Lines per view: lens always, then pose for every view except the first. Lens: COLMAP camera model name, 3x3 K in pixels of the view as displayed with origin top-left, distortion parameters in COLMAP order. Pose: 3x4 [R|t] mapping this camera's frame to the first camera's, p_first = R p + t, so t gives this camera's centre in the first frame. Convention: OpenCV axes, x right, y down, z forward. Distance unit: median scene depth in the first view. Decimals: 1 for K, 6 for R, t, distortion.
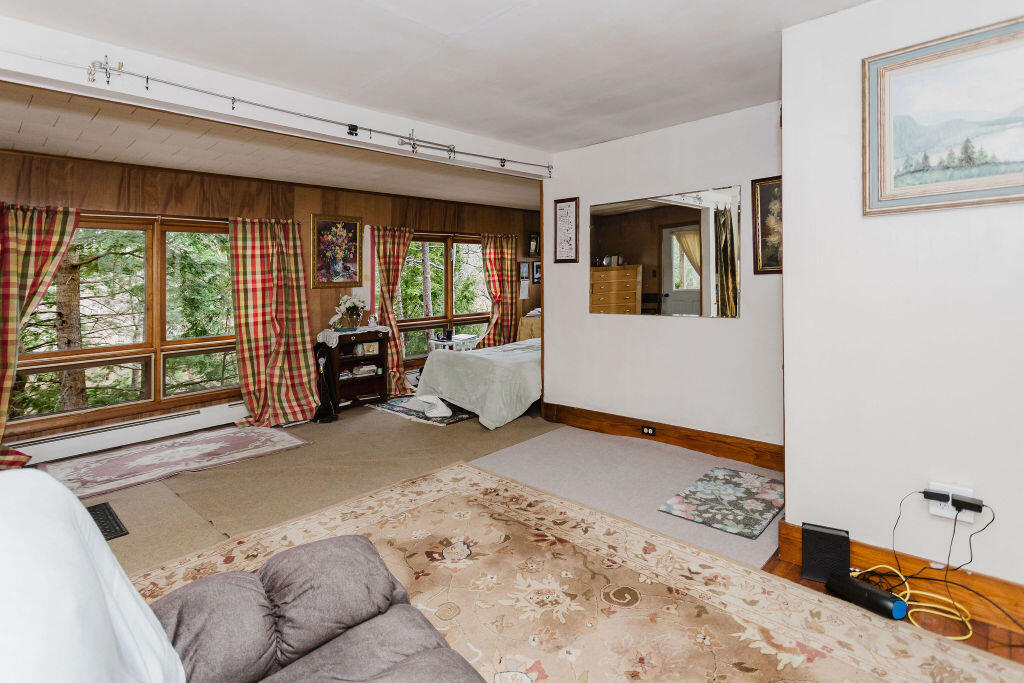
lens RADIAL K [[515.3, 0, 461.7], [0, 515.3, 274.2], [0, 0, 1]] dist [0.004571, -0.000331]
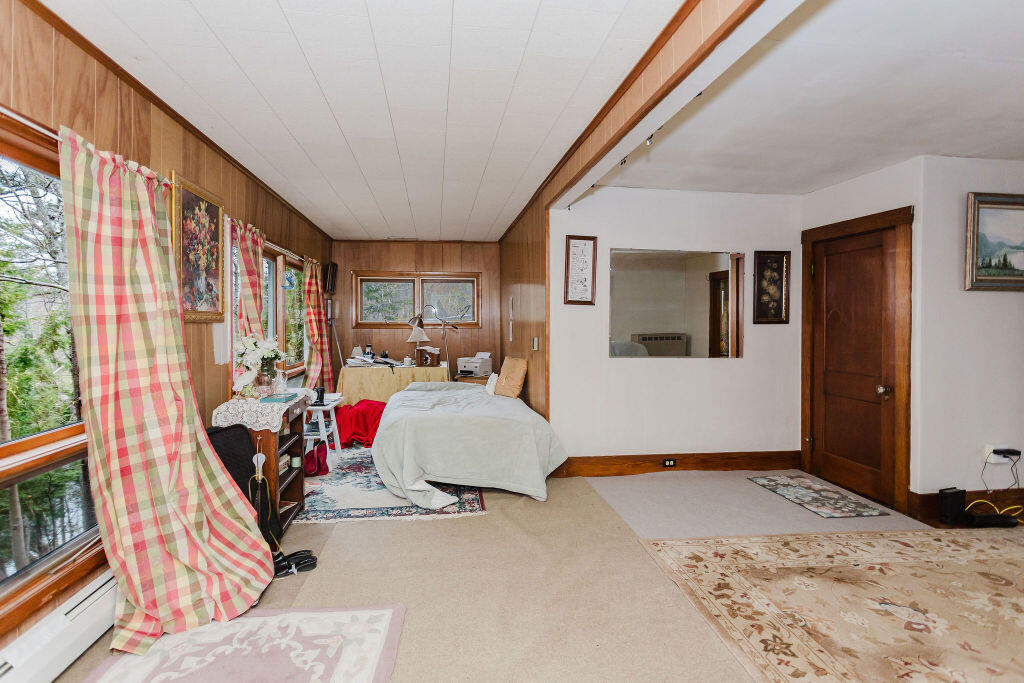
lens RADIAL K [[515.3, 0, 488.7], [0, 515.3, 334.7], [0, 0, 1]] dist [0.004571, -0.000331]
pose [[0.584922, 0.016805, 0.810915, -0.678551], [-0.036156, 0.999332, 0.005371, 0.034773], [-0.810283, -0.032461, 0.585139, 0.607909]]
